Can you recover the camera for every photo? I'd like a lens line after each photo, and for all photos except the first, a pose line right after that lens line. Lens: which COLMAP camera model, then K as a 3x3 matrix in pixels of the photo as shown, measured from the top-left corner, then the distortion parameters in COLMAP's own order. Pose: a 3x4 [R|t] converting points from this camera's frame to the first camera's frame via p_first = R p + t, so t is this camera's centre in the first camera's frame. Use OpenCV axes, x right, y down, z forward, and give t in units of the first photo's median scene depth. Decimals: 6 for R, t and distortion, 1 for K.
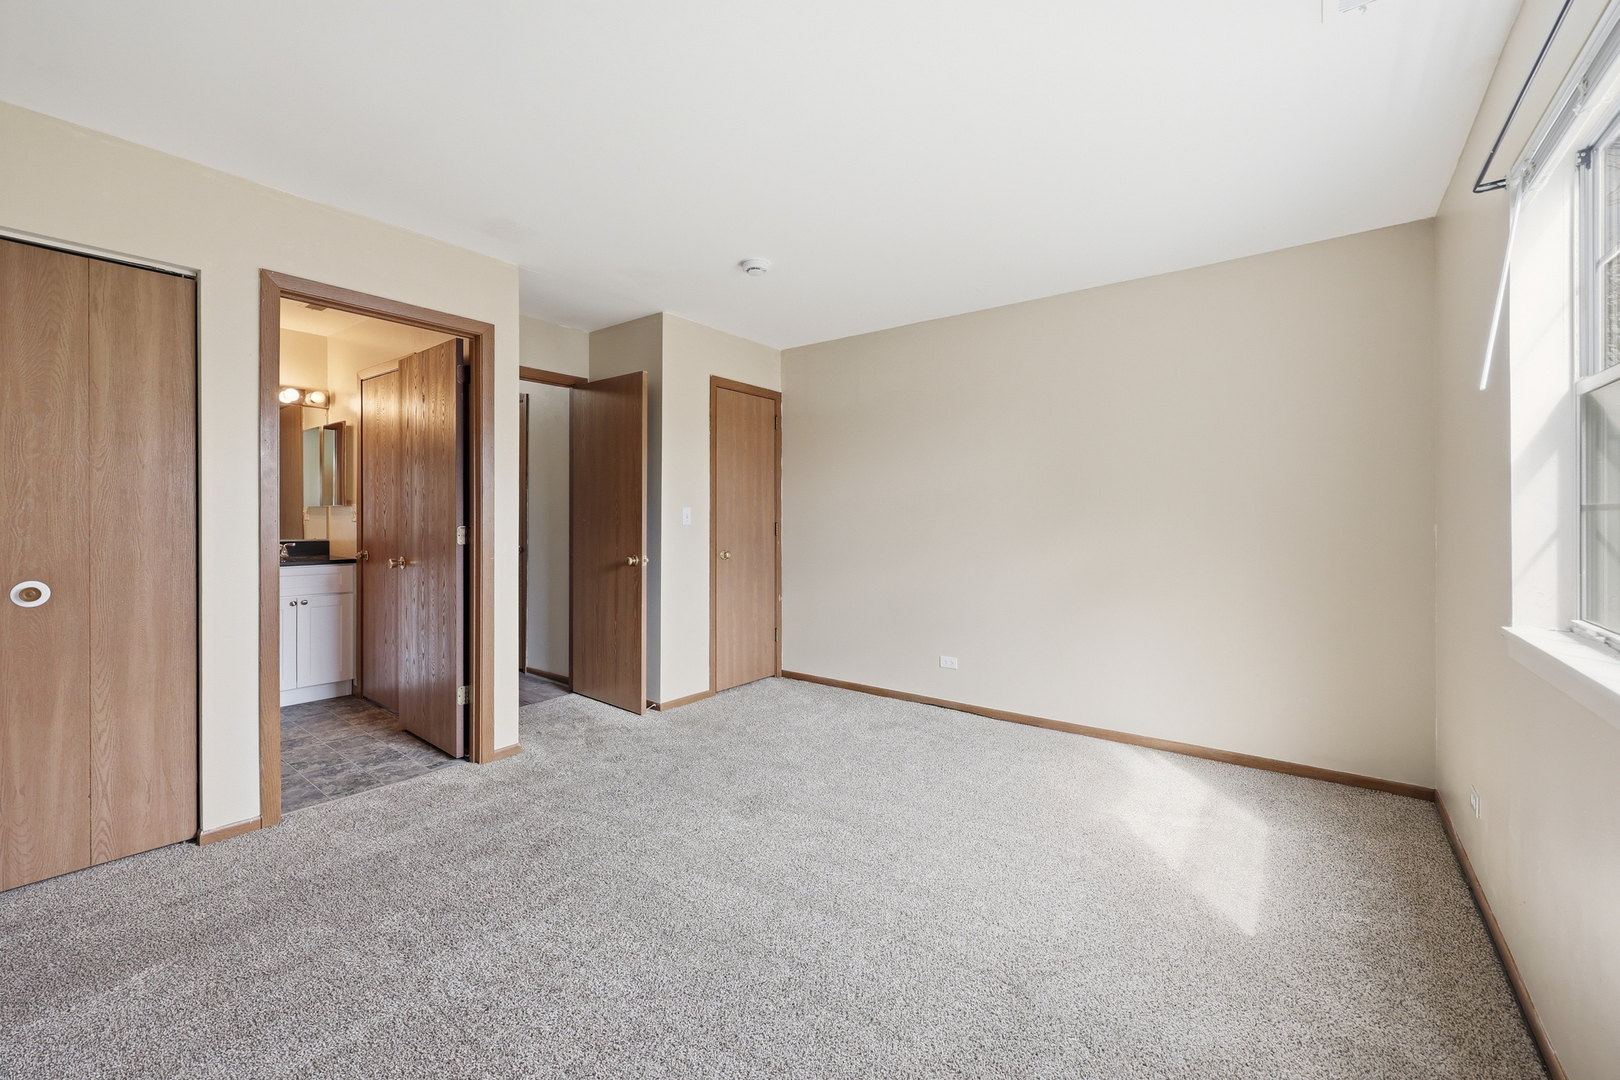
lens RADIAL K [[651.3, 0, 811.5], [0, 651.3, 517.5], [0, 0, 1]] dist [-0.003758, 0.000267]
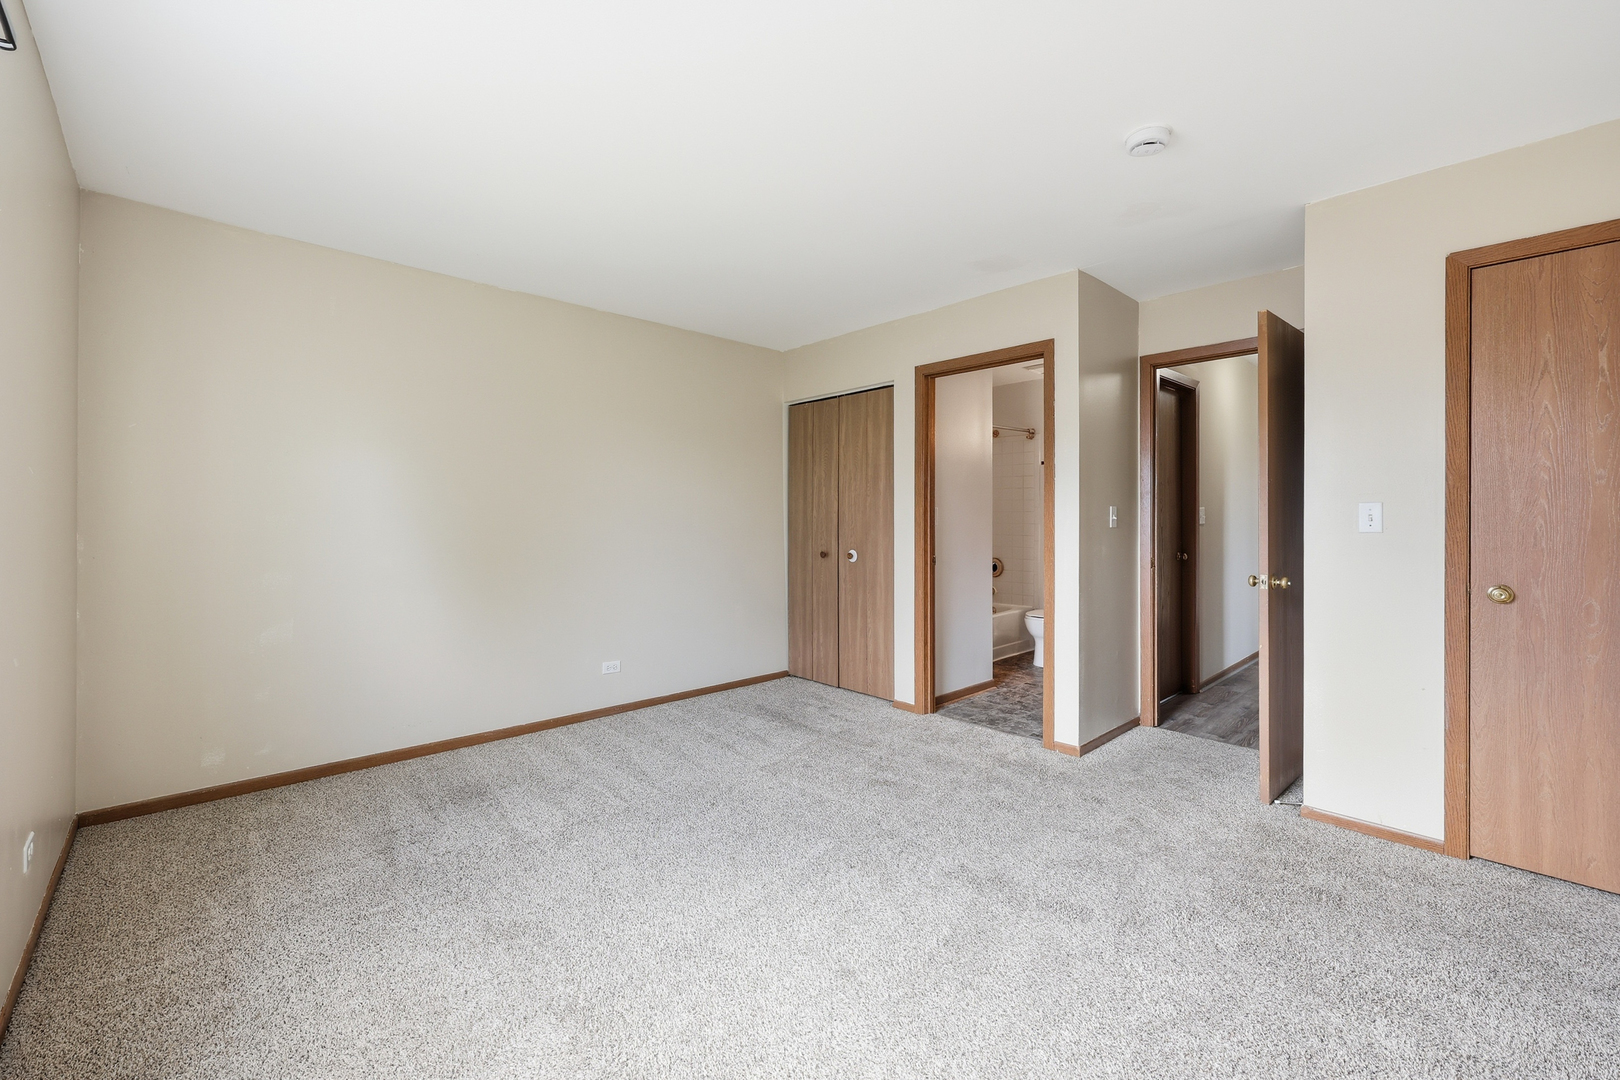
lens RADIAL K [[651.3, 0, 811.5], [0, 651.3, 517.5], [0, 0, 1]] dist [-0.003758, 0.000267]
pose [[-0.150901, -0.008558, -0.988512, 0.745981], [-0.003515, 0.999961, -0.008121, 0.006361], [0.988543, 0.002249, -0.150925, 0.926499]]
